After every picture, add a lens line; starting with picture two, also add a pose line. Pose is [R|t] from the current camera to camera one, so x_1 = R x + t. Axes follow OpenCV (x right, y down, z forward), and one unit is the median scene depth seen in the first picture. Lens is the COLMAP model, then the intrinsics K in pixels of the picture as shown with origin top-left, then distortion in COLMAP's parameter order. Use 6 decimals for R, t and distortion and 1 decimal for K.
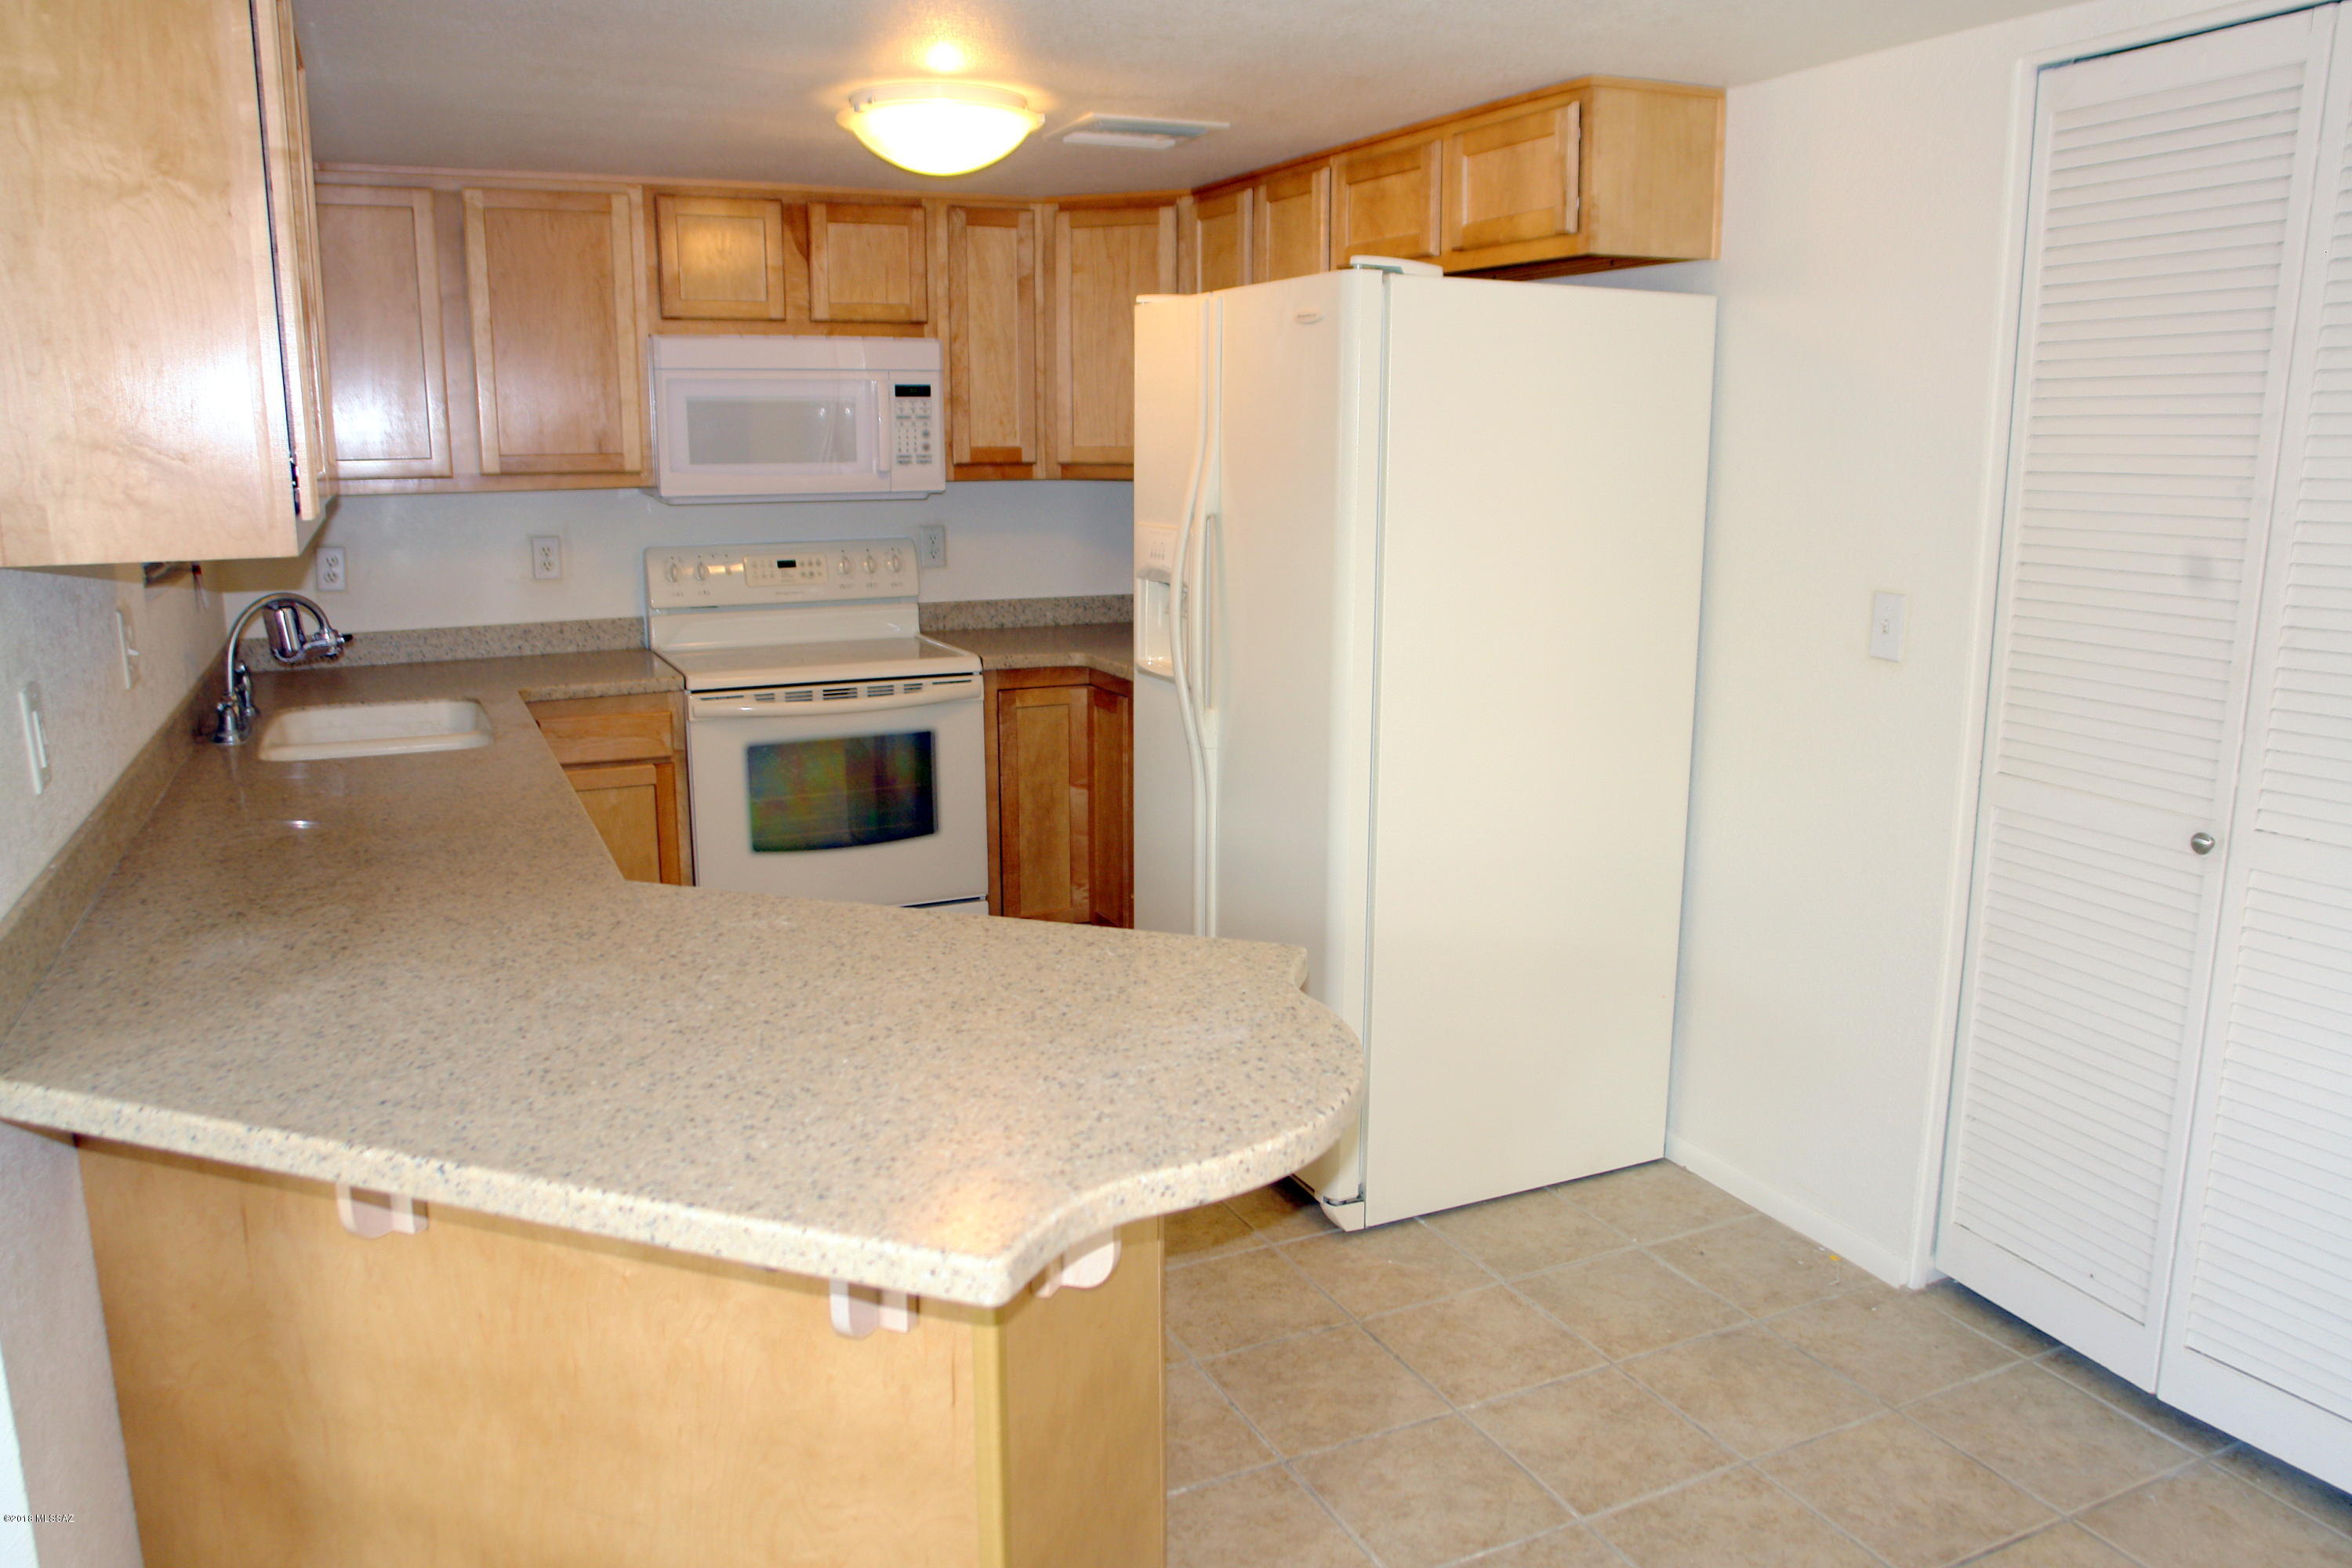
lens RADIAL K [[1776.2, 0, 1172.6], [0, 1776.2, 791.3], [0, 0, 1]] dist [-0.072276, 0.019155]
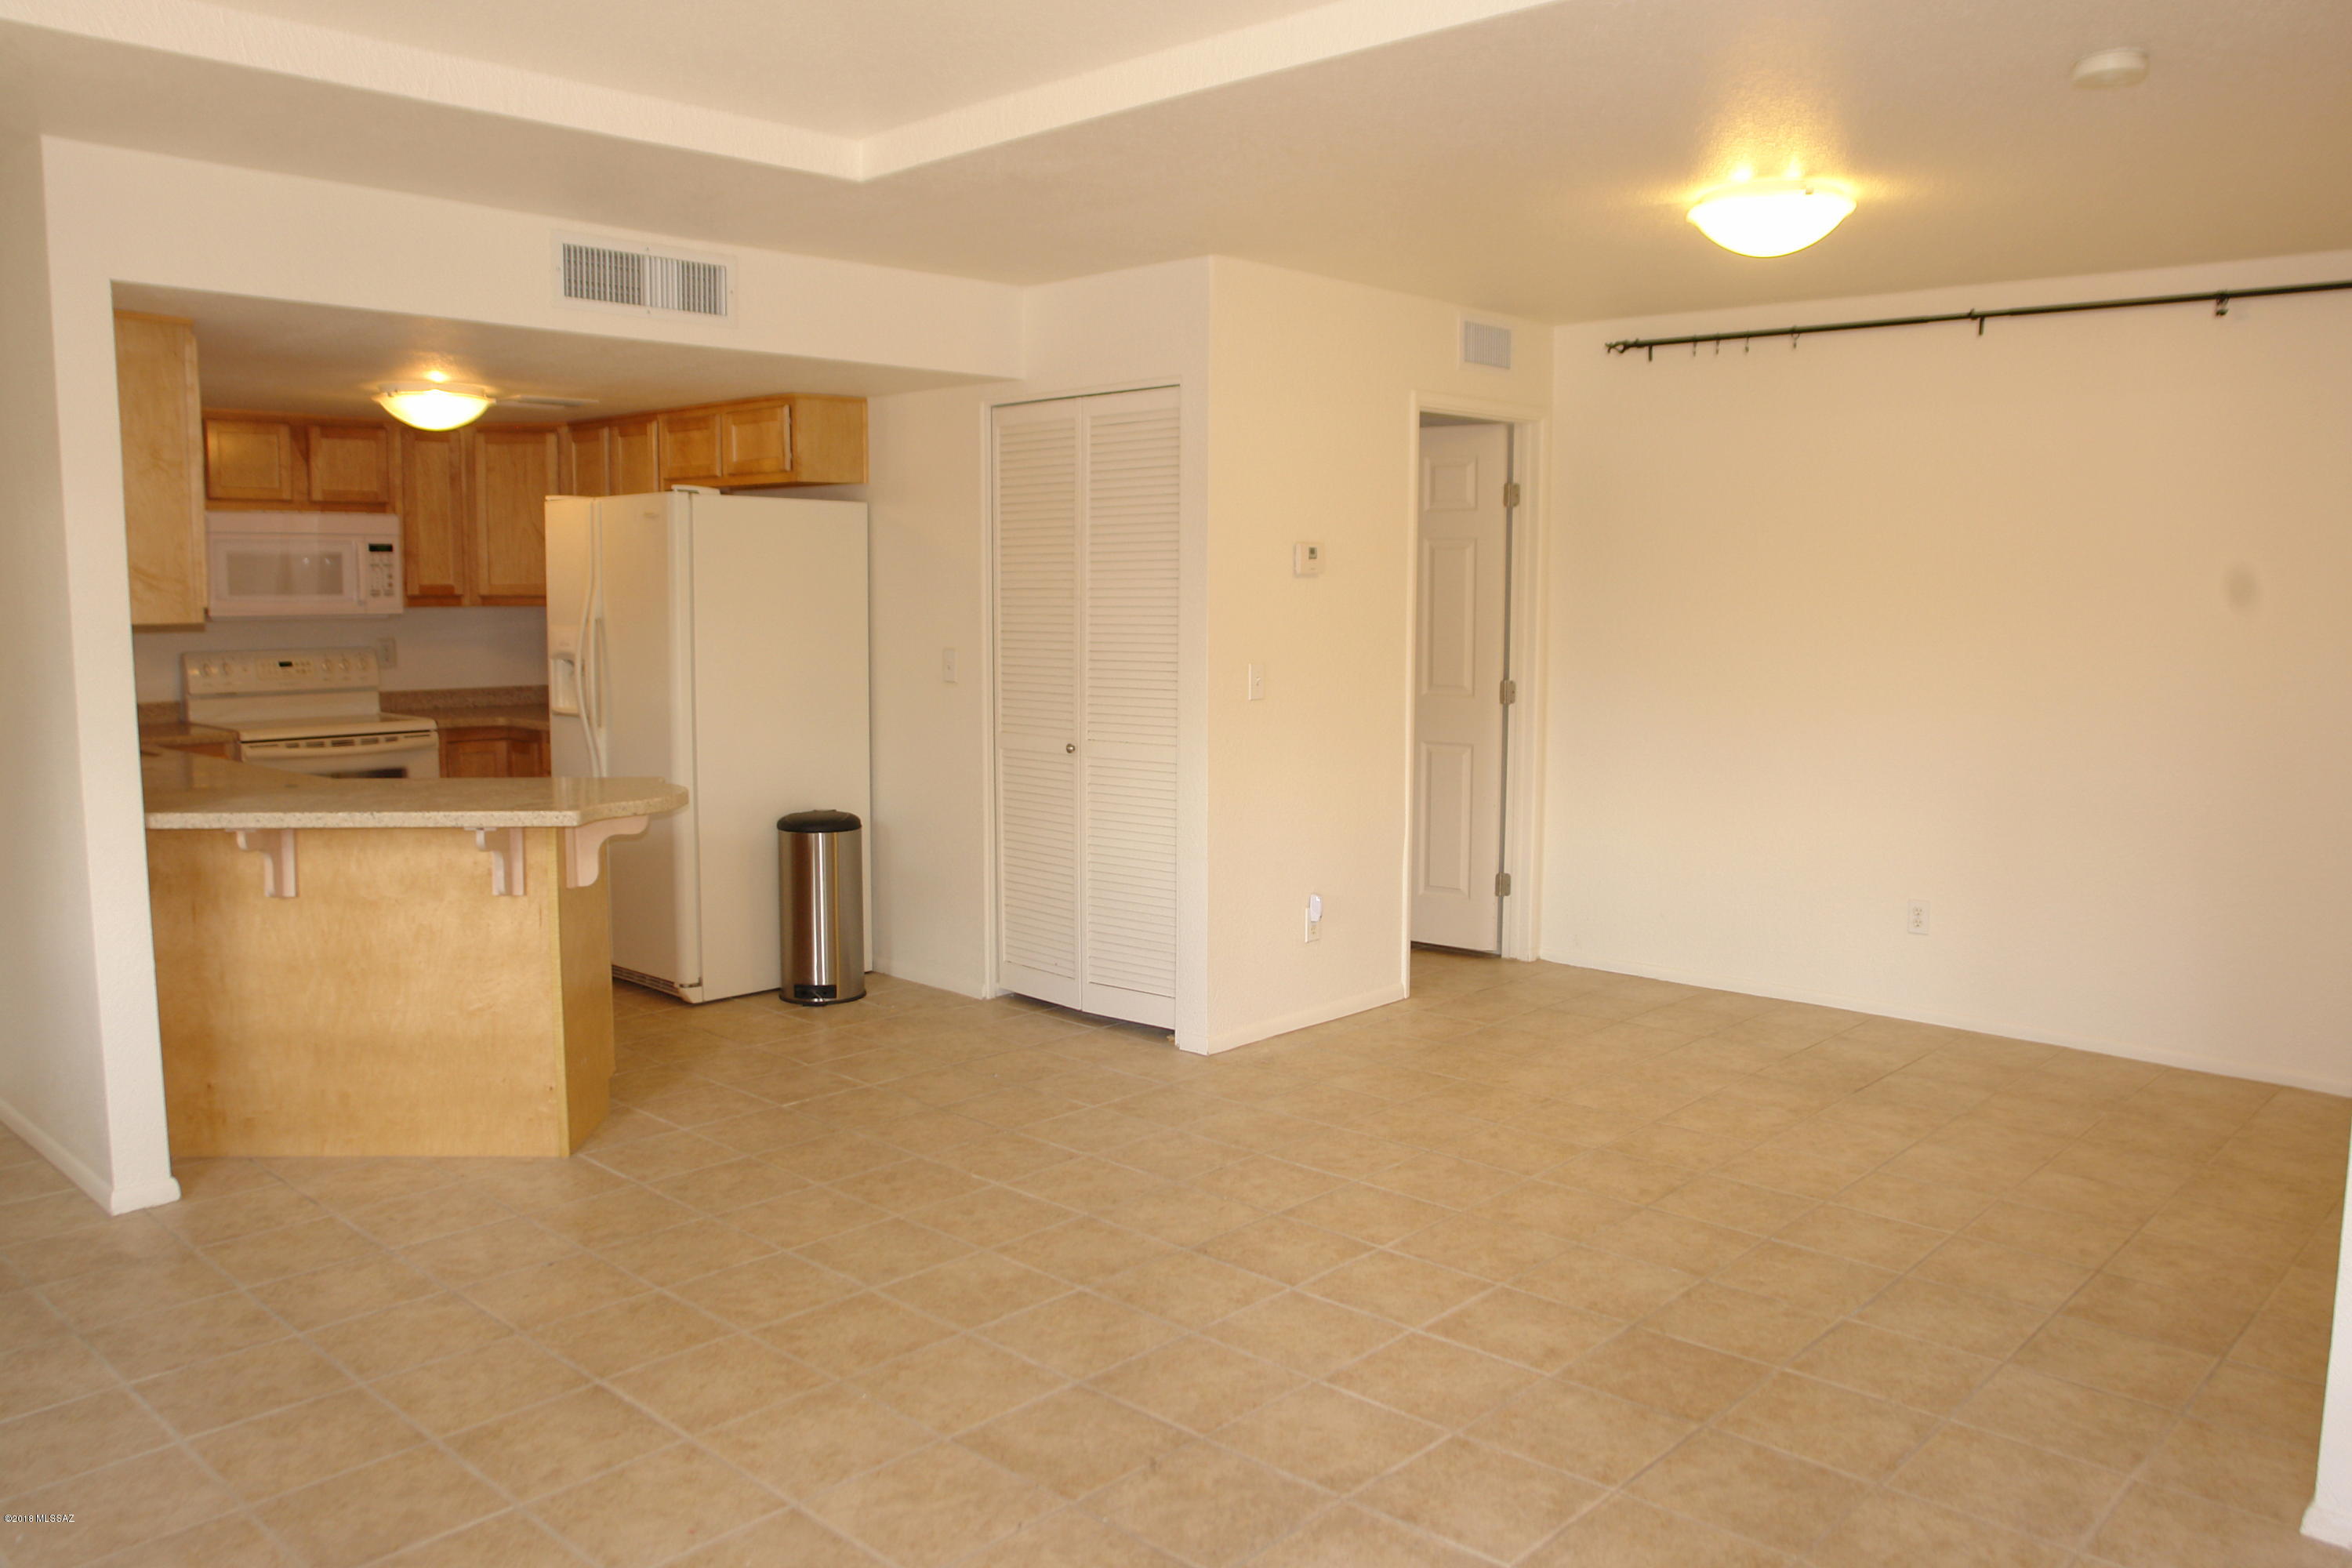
lens RADIAL K [[1776.2, 0, 1167.7], [0, 1776.2, 776.7], [0, 0, 1]] dist [-0.072276, 0.019155]
pose [[0.933178, -0.036130, 0.357593, -0.064273], [0.068385, 0.994608, -0.077967, 0.139645], [-0.352848, 0.097211, 0.930617, -0.653061]]
